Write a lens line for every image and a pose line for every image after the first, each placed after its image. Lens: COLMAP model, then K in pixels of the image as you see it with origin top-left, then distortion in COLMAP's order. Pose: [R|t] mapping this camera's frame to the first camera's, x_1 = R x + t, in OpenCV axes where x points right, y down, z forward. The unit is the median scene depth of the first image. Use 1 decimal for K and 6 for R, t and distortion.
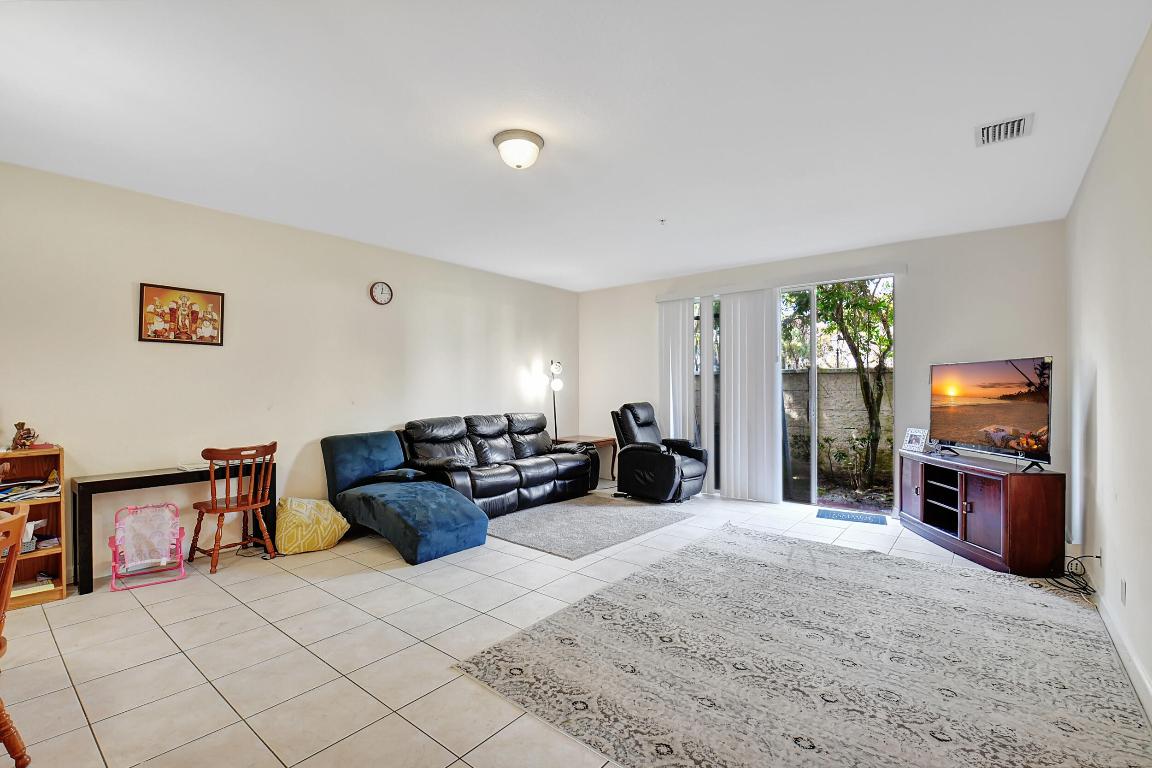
lens RADIAL K [[512.7, 0, 574.9], [0, 512.7, 400.3], [0, 0, 1]] dist [0.022819, -0.026828]
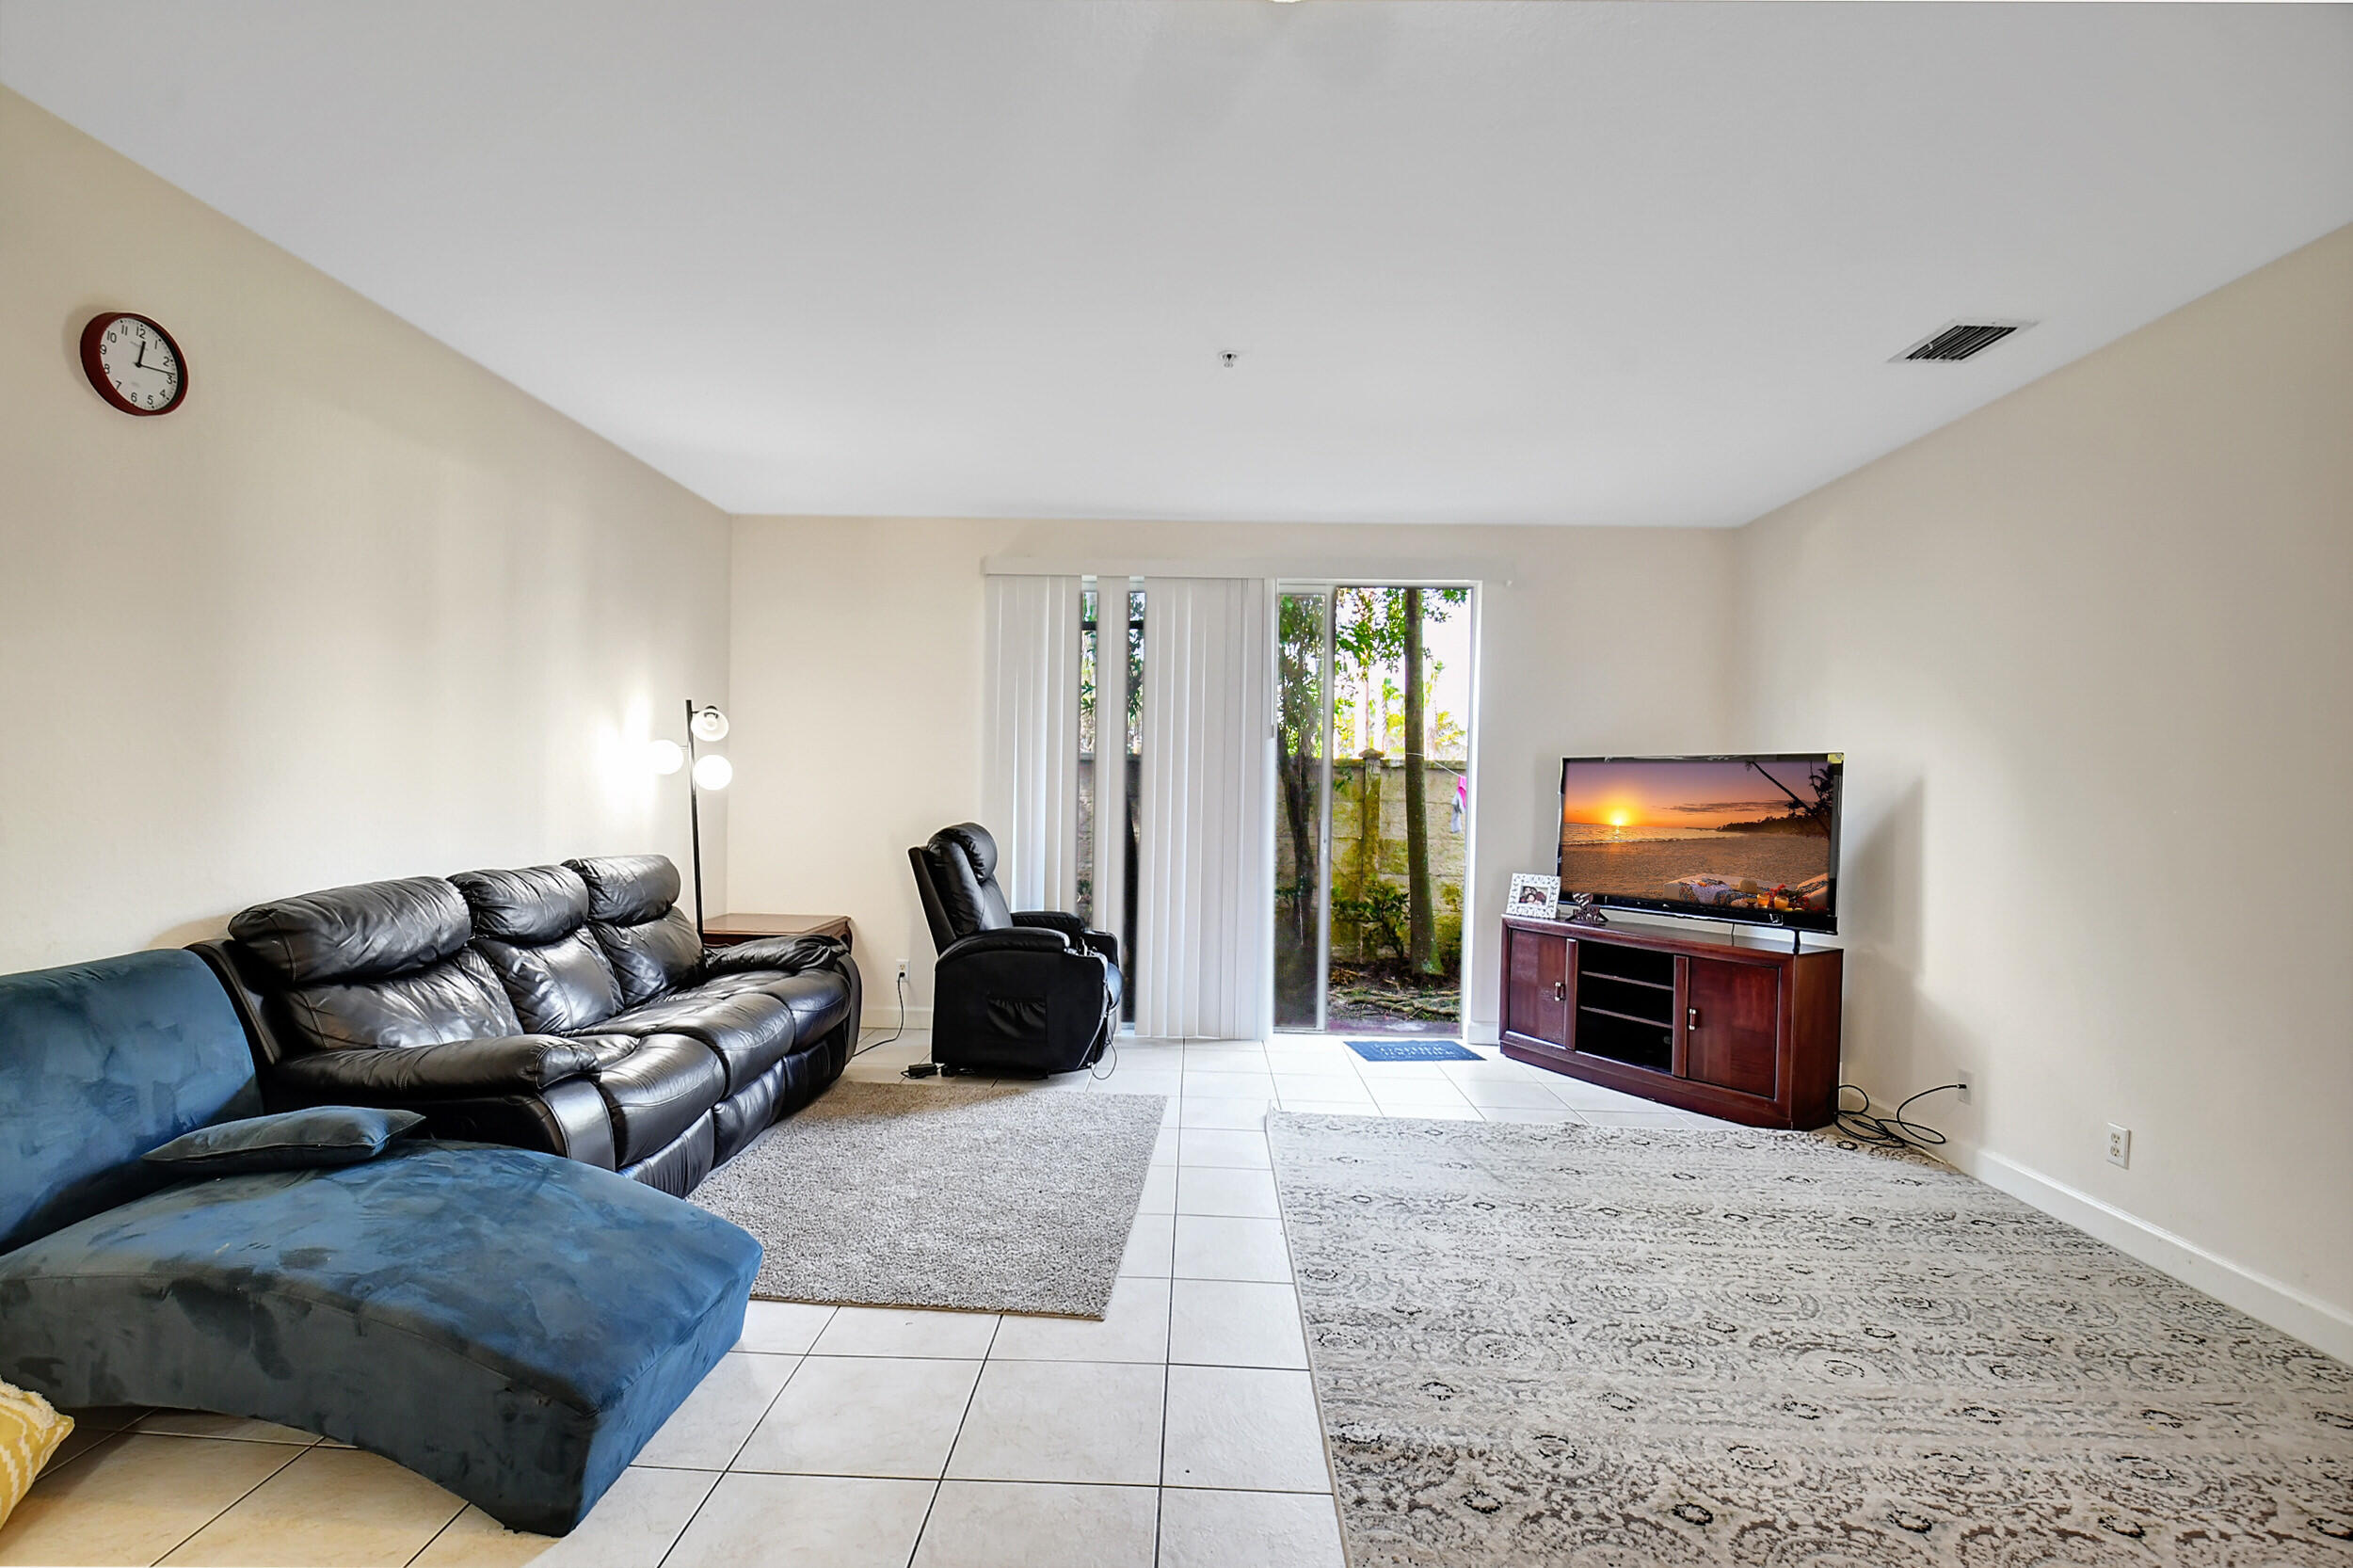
lens RADIAL K [[1041.9, 0, 1175.8], [0, 1041.9, 811.2], [0, 0, 1]] dist [0.000840, -0.015031]
pose [[0.789780, 0.007336, 0.613346, -0.297049], [-0.010572, 0.999943, 0.001653, -0.010741], [-0.613299, -0.007790, 0.789813, 0.355216]]
